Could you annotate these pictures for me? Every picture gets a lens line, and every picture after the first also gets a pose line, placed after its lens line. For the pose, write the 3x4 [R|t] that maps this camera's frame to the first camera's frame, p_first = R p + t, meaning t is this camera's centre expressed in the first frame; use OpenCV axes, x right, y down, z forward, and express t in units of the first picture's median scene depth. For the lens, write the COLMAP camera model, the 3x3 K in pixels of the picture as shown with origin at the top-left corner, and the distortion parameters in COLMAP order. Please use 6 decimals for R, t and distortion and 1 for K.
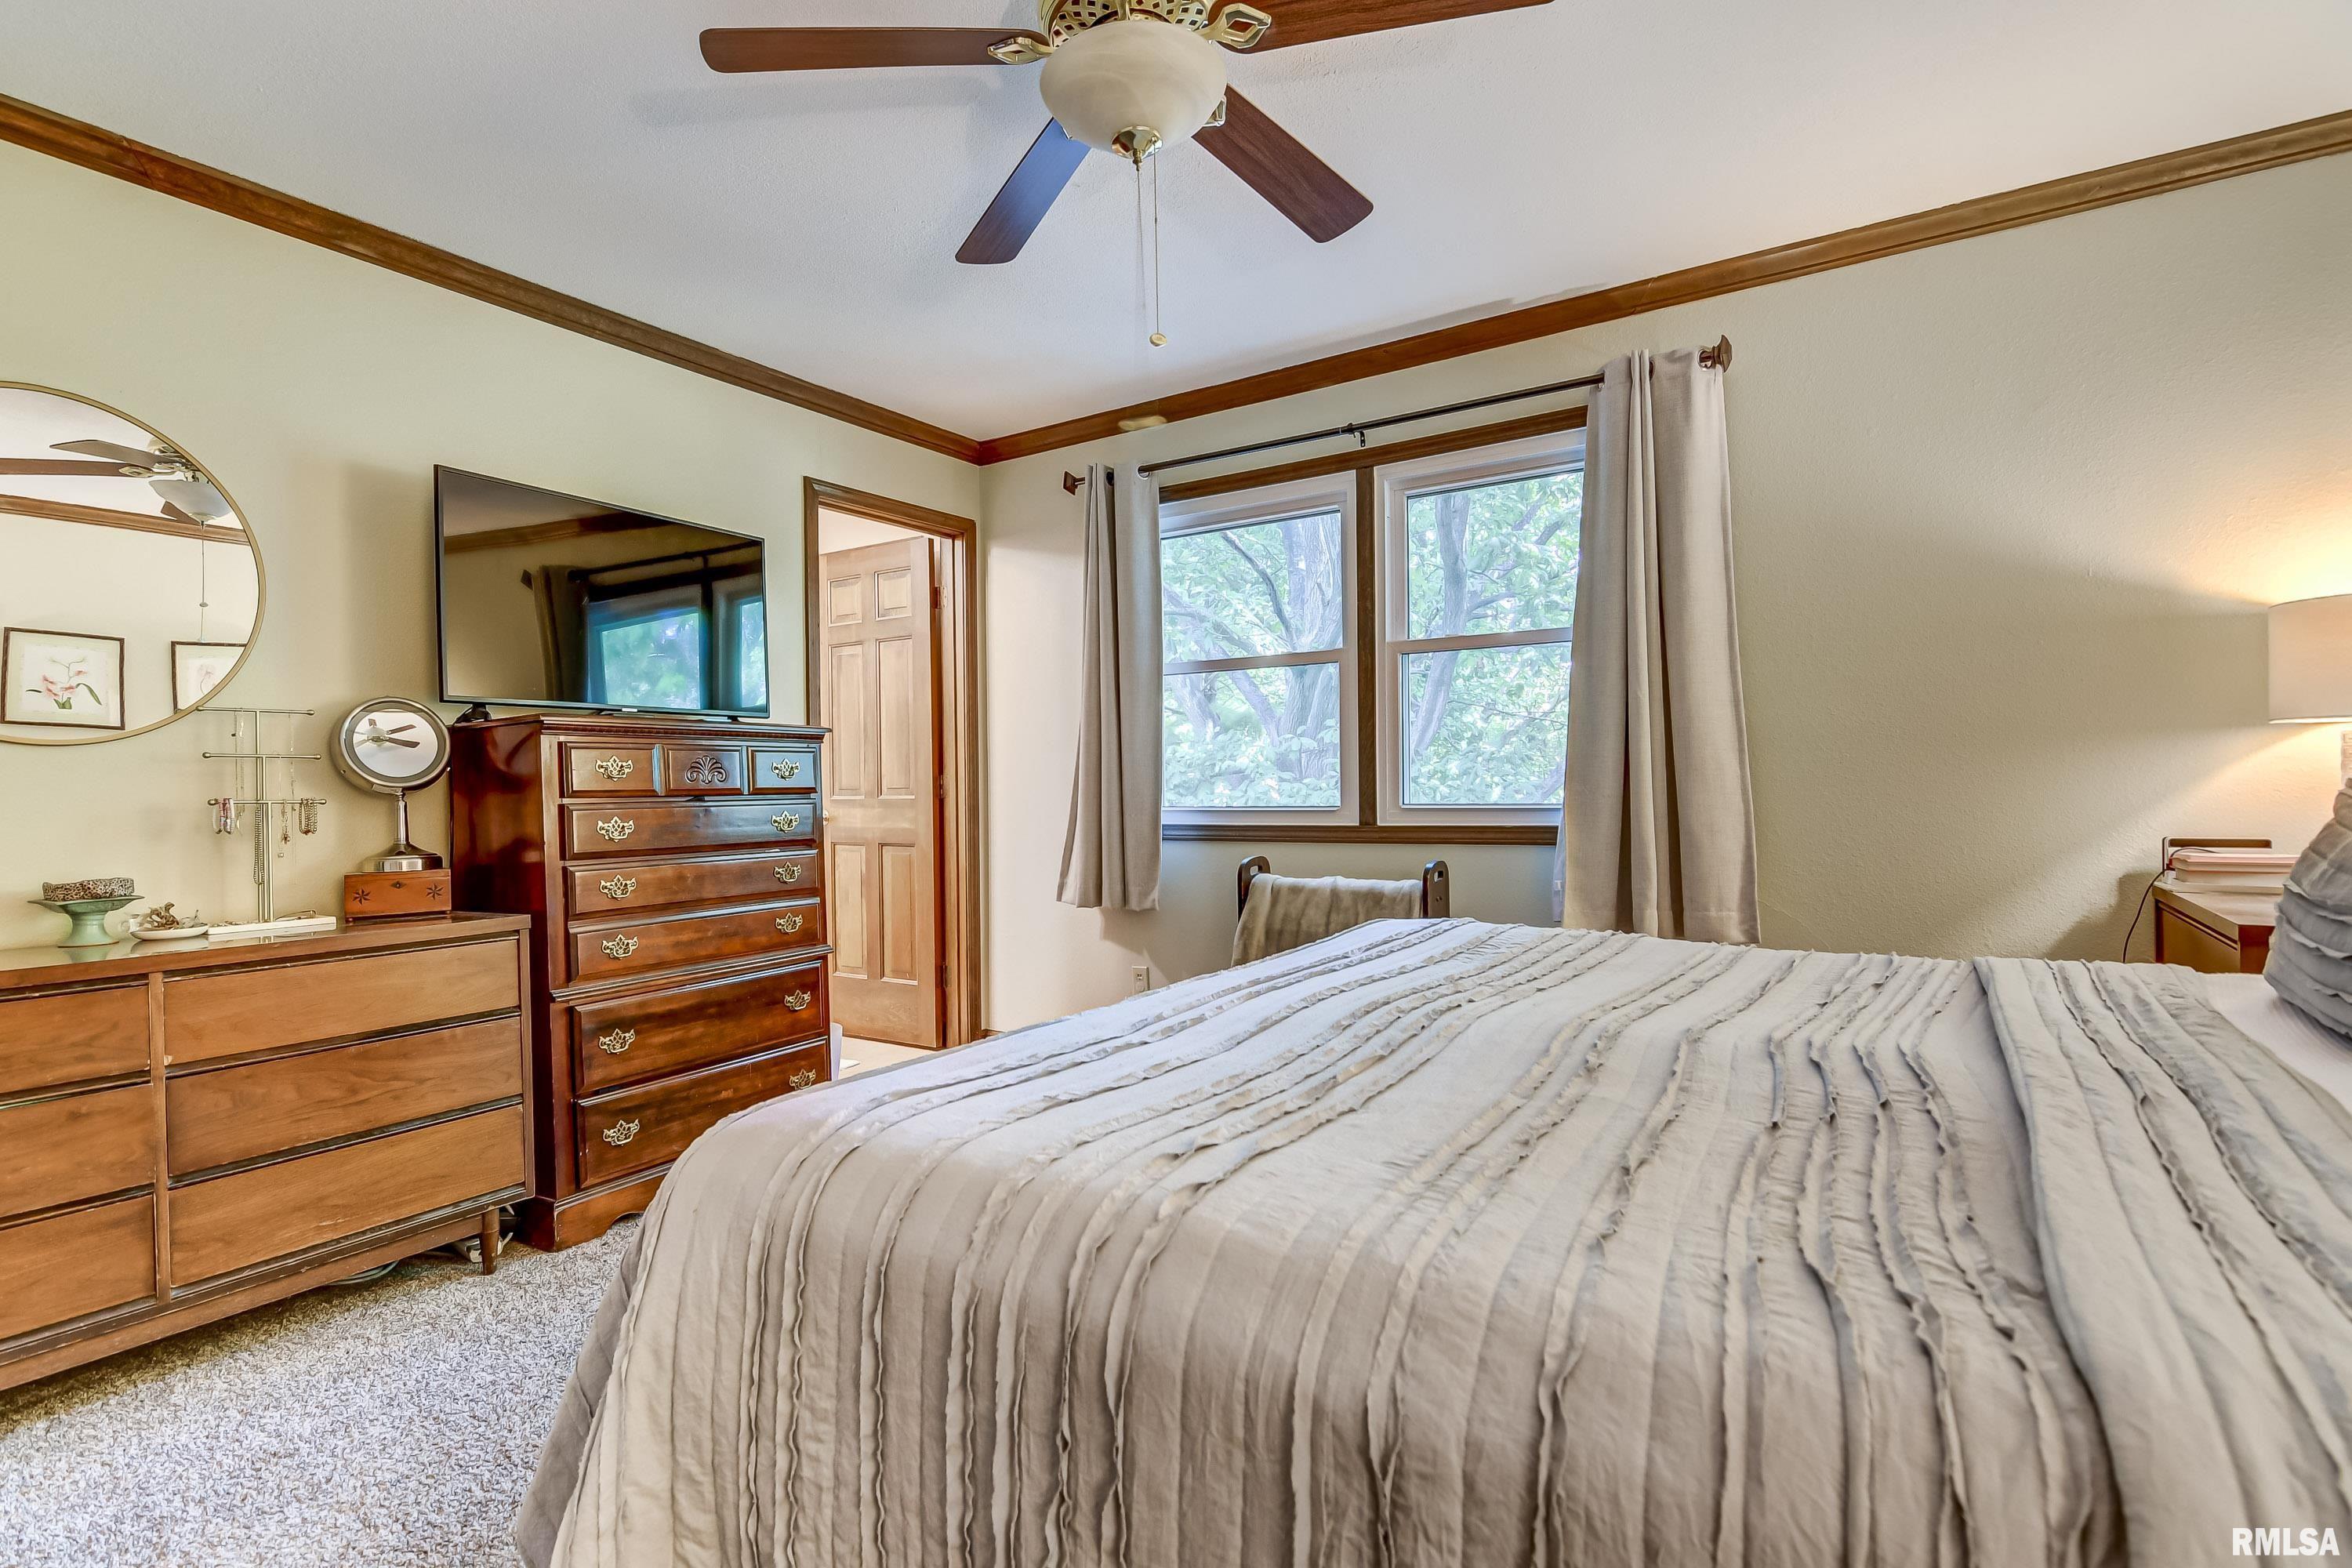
lens RADIAL K [[1128.3, 0, 1171.8], [0, 1128.3, 799.0], [0, 0, 1]] dist [-0.000012, -0.006073]
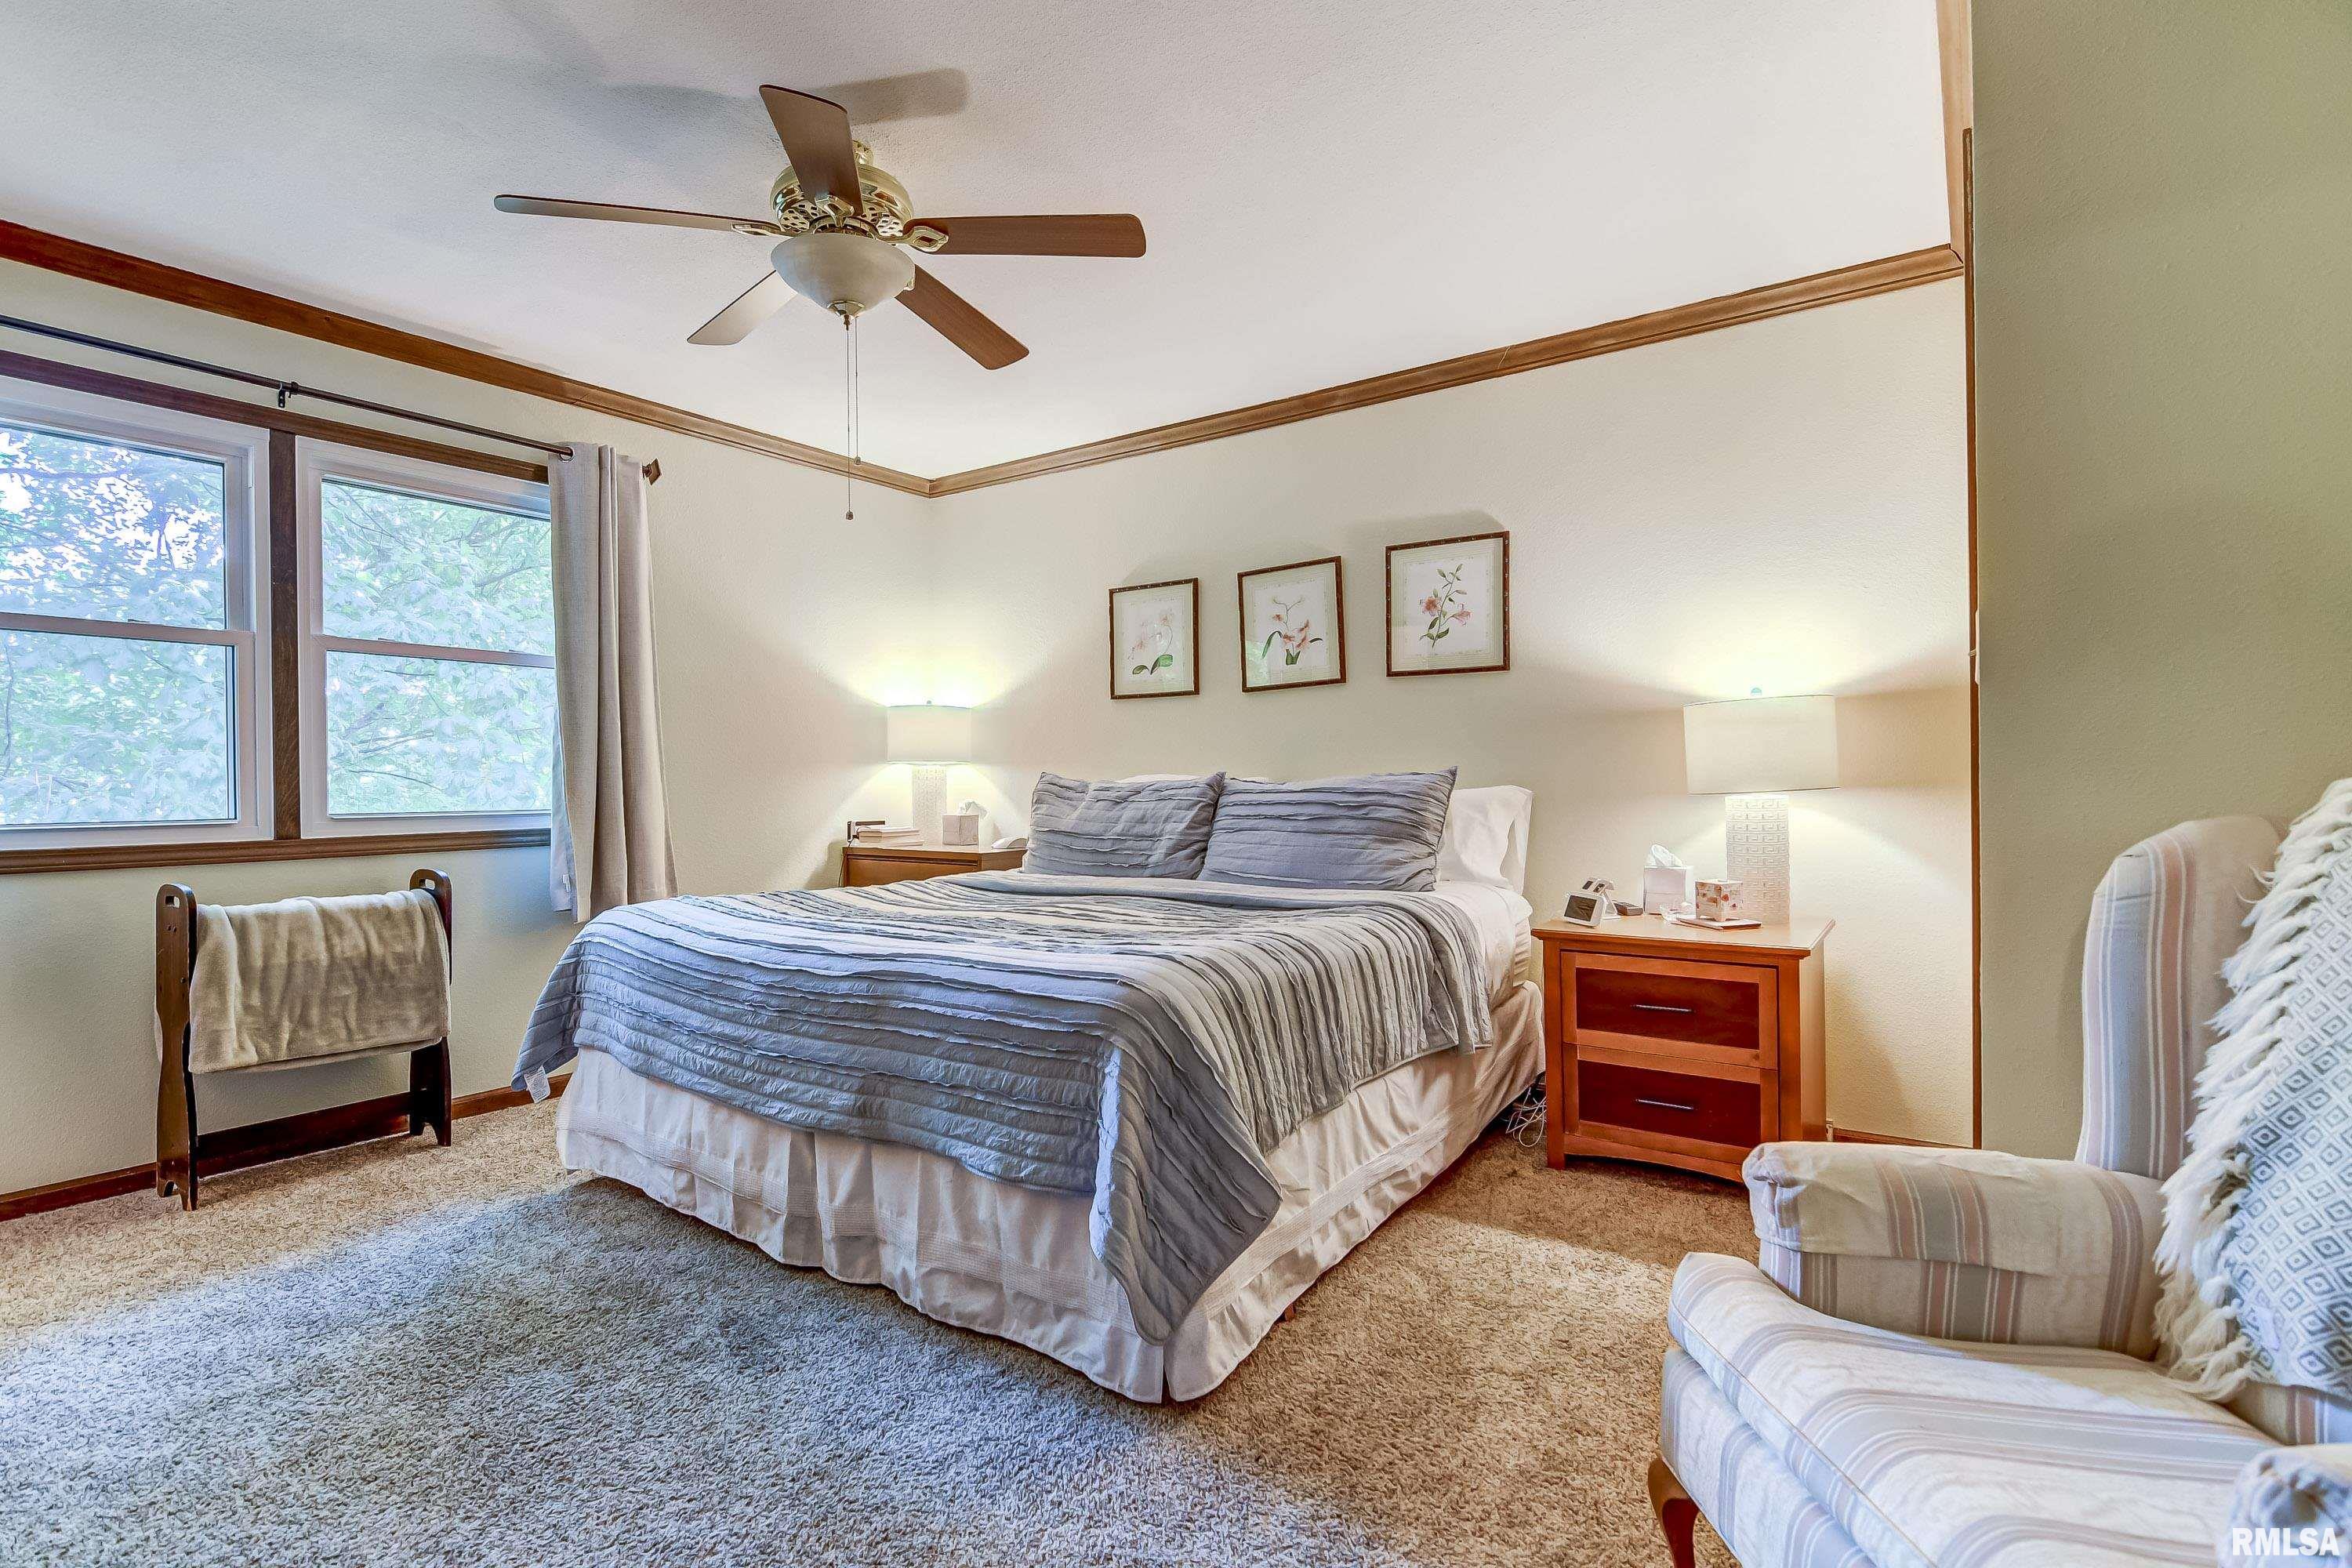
lens RADIAL K [[1128.3, 0, 1170.5], [0, 1128.3, 785.5], [0, 0, 1]] dist [-0.000012, -0.006073]
pose [[0.025694, 0.013744, 0.999575, -0.777256], [0.020767, 0.999682, -0.014279, 0.009759], [-0.999454, 0.021125, 0.025401, 0.334421]]
